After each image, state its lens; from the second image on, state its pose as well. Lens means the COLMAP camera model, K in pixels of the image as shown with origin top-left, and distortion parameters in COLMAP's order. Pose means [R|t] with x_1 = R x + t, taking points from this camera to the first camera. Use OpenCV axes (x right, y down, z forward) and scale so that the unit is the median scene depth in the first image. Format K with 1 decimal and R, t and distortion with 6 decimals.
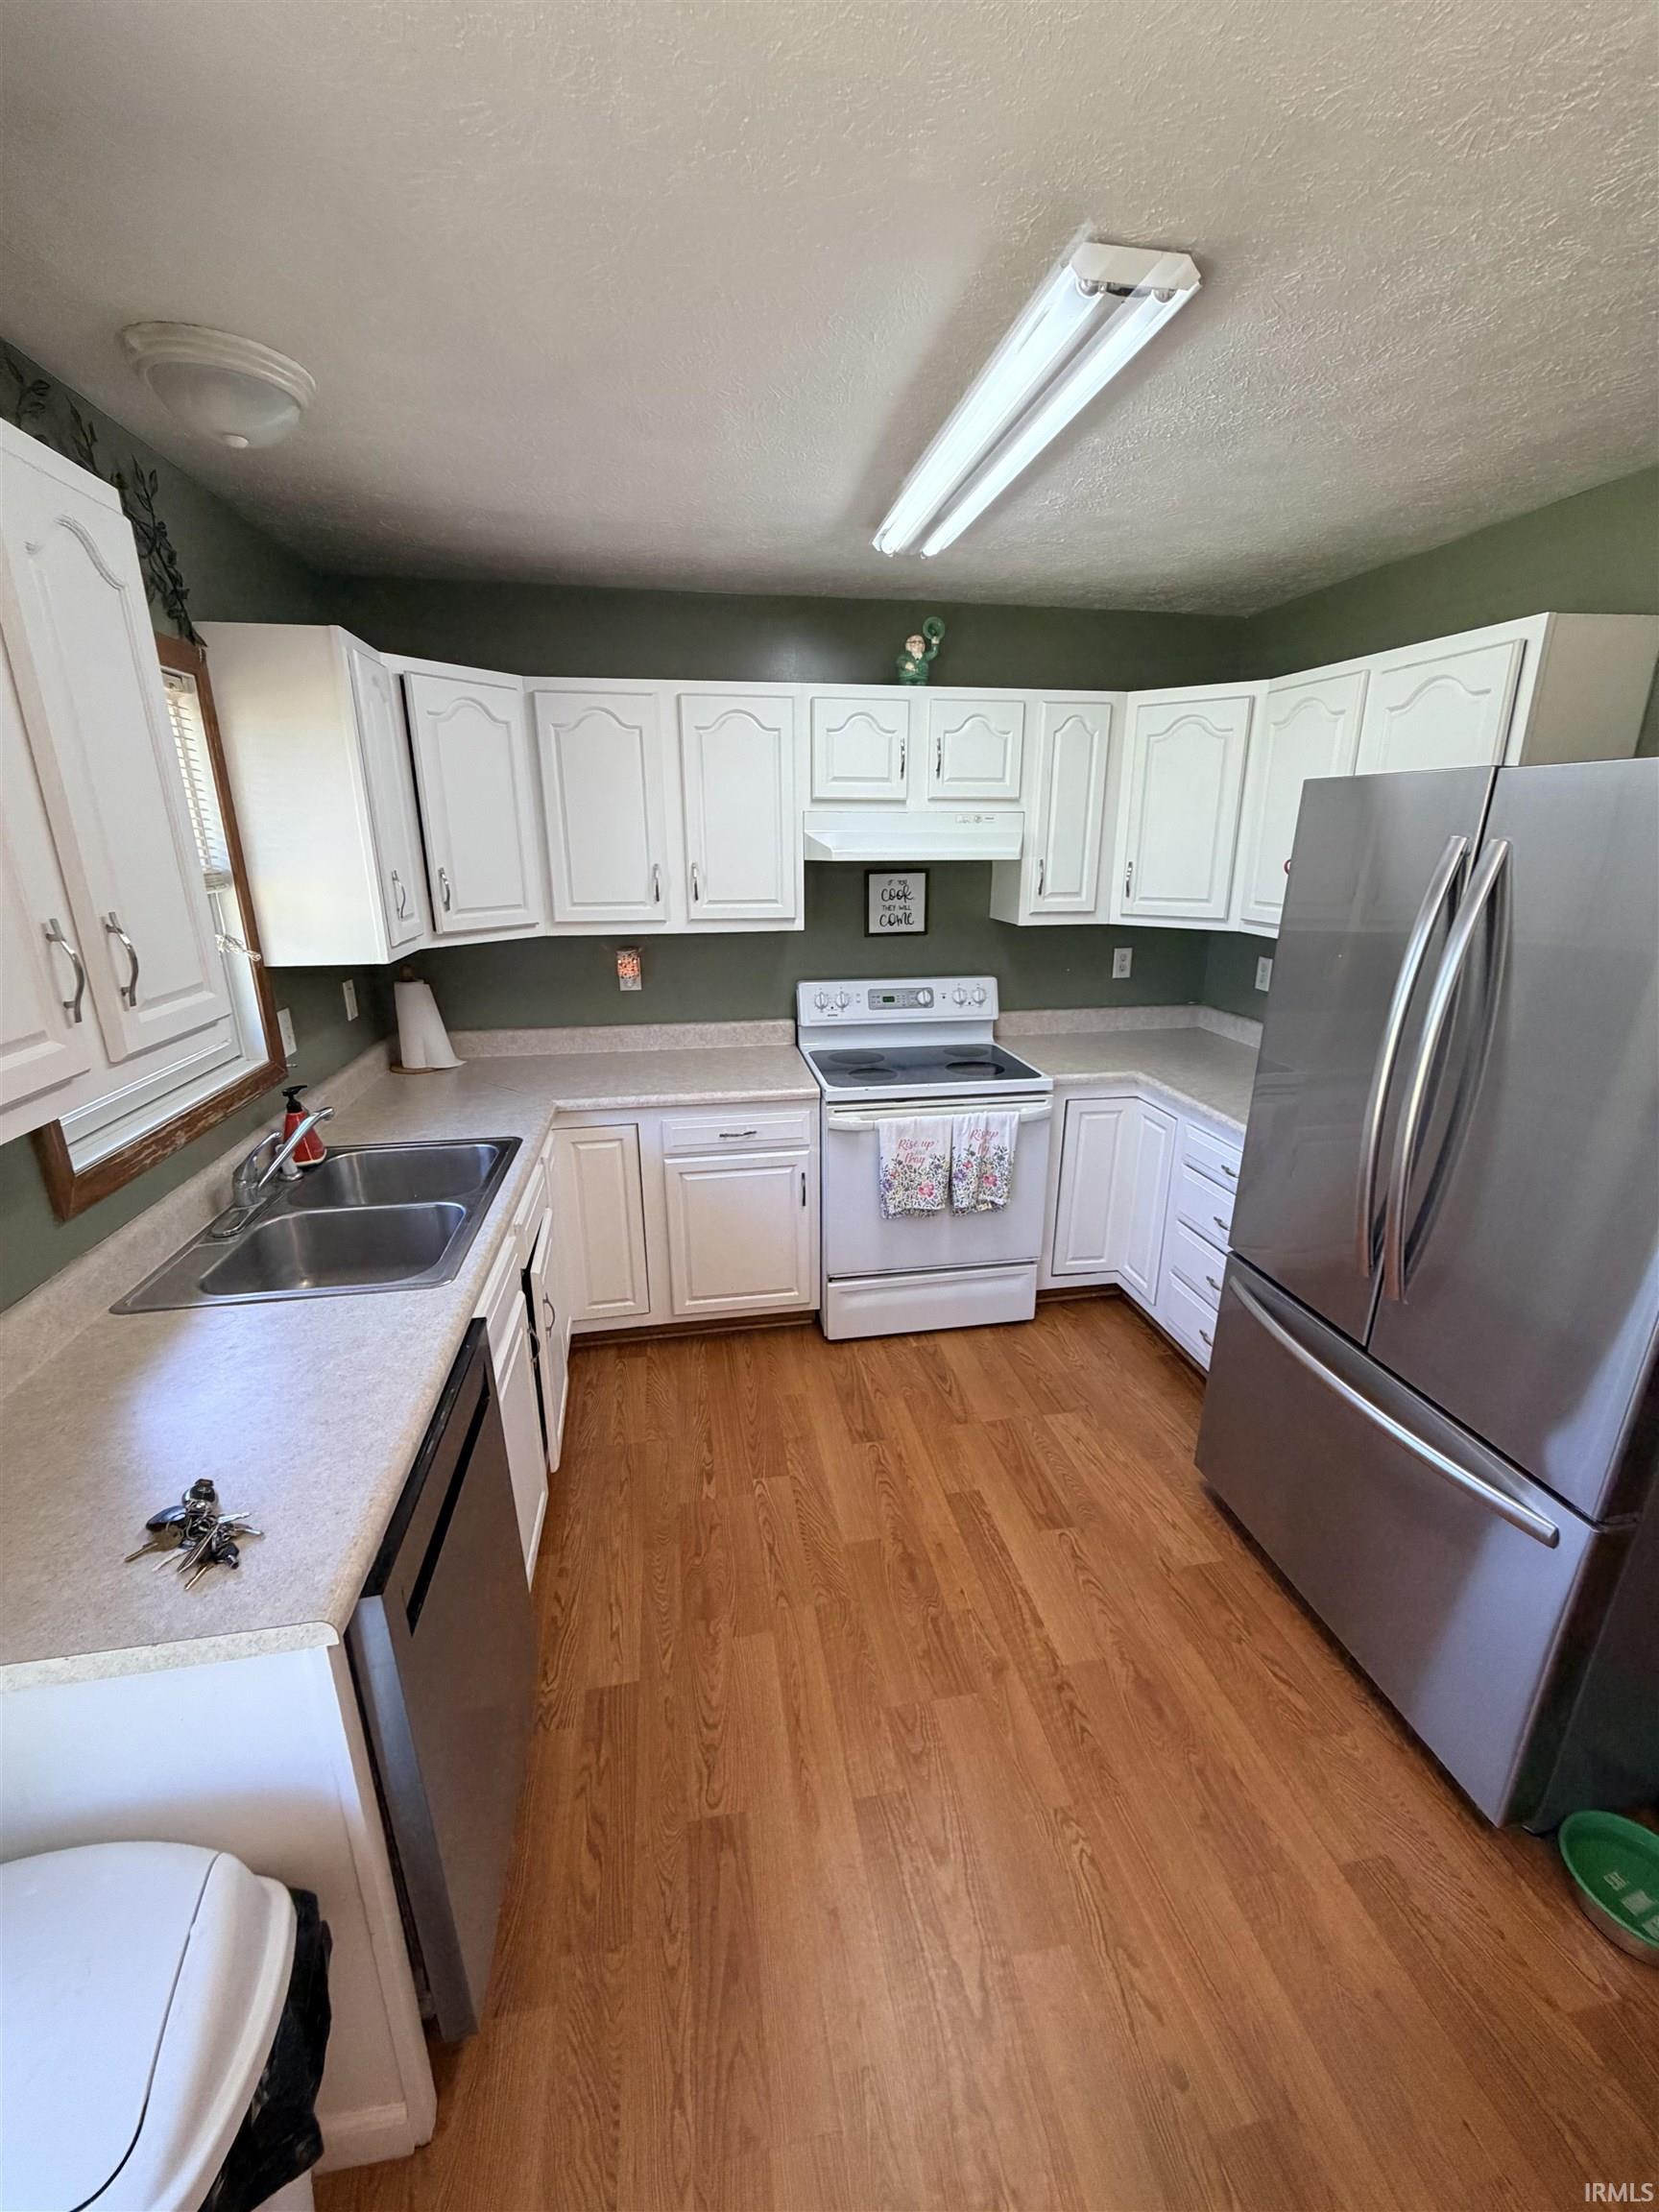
lens RADIAL K [[880.7, 0, 832.3], [0, 880.7, 1102.0], [0, 0, 1]] dist [-0.000584, -0.000335]
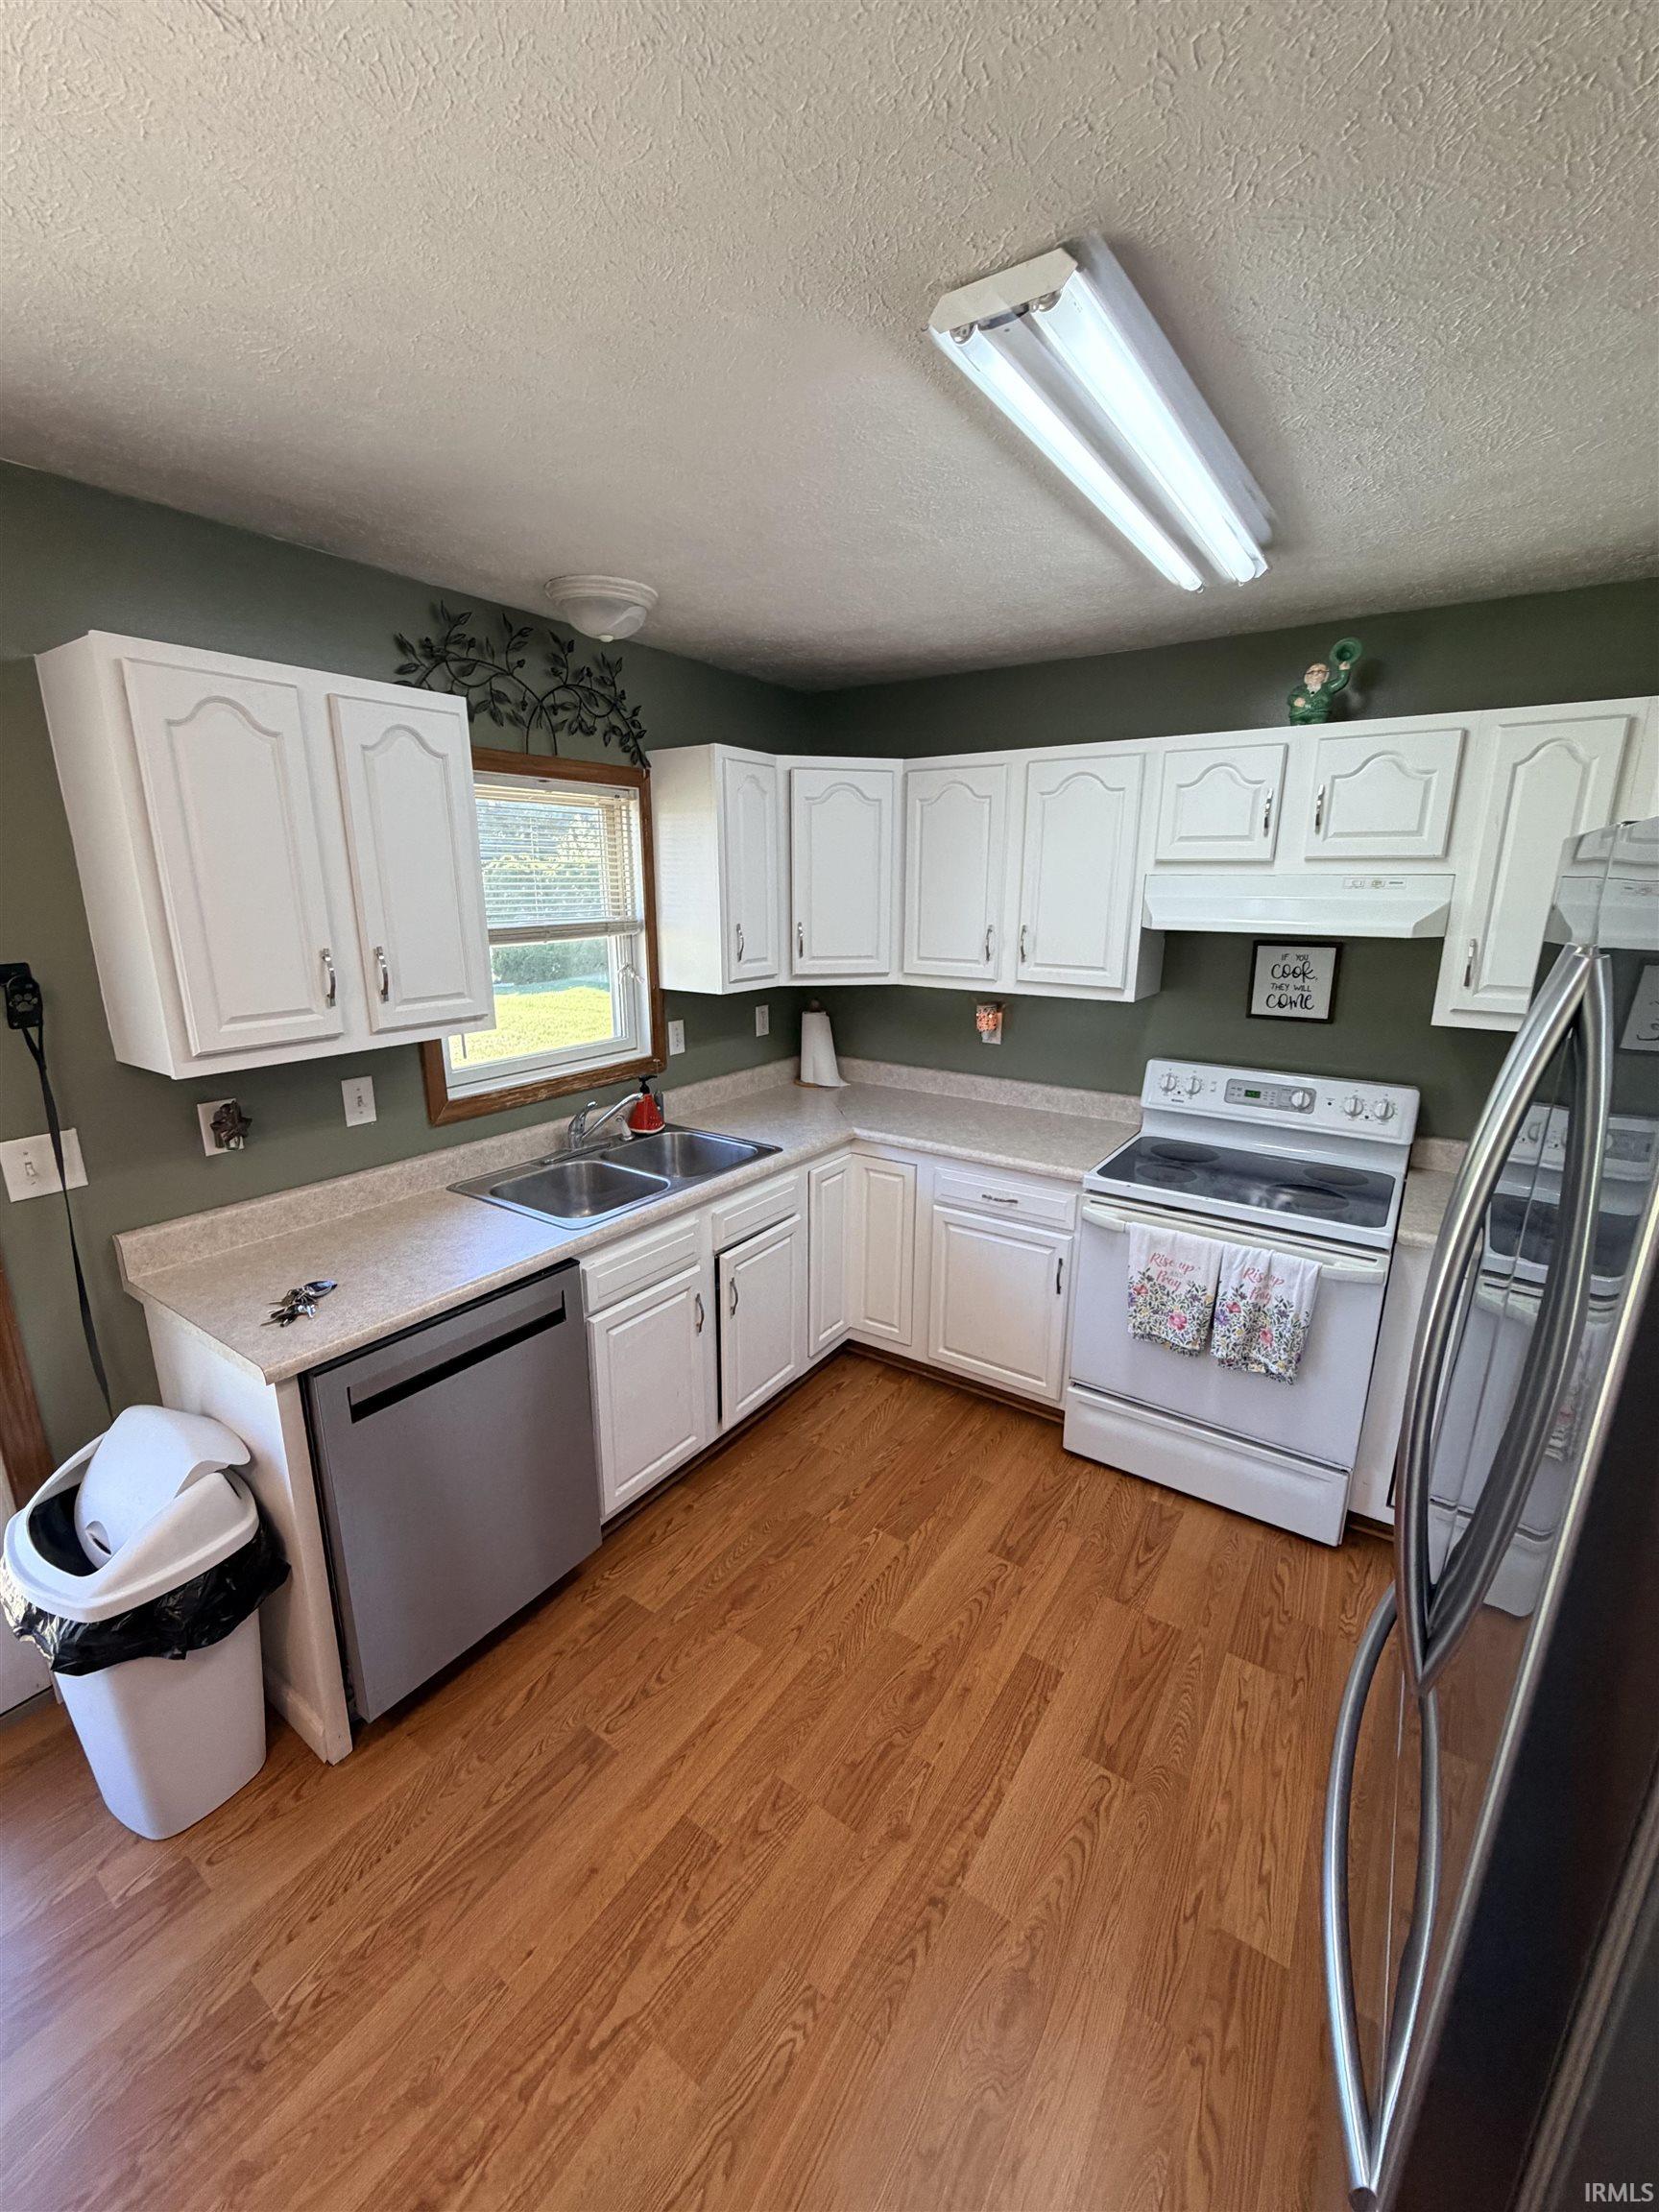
lens RADIAL K [[880.7, 0, 832.3], [0, 880.7, 1102.0], [0, 0, 1]] dist [-0.000584, -0.000335]
pose [[0.712443, 0.174751, -0.679623, 0.405041], [-0.208909, 0.977401, 0.032321, -0.061509], [0.669912, 0.118952, 0.732849, 0.141425]]
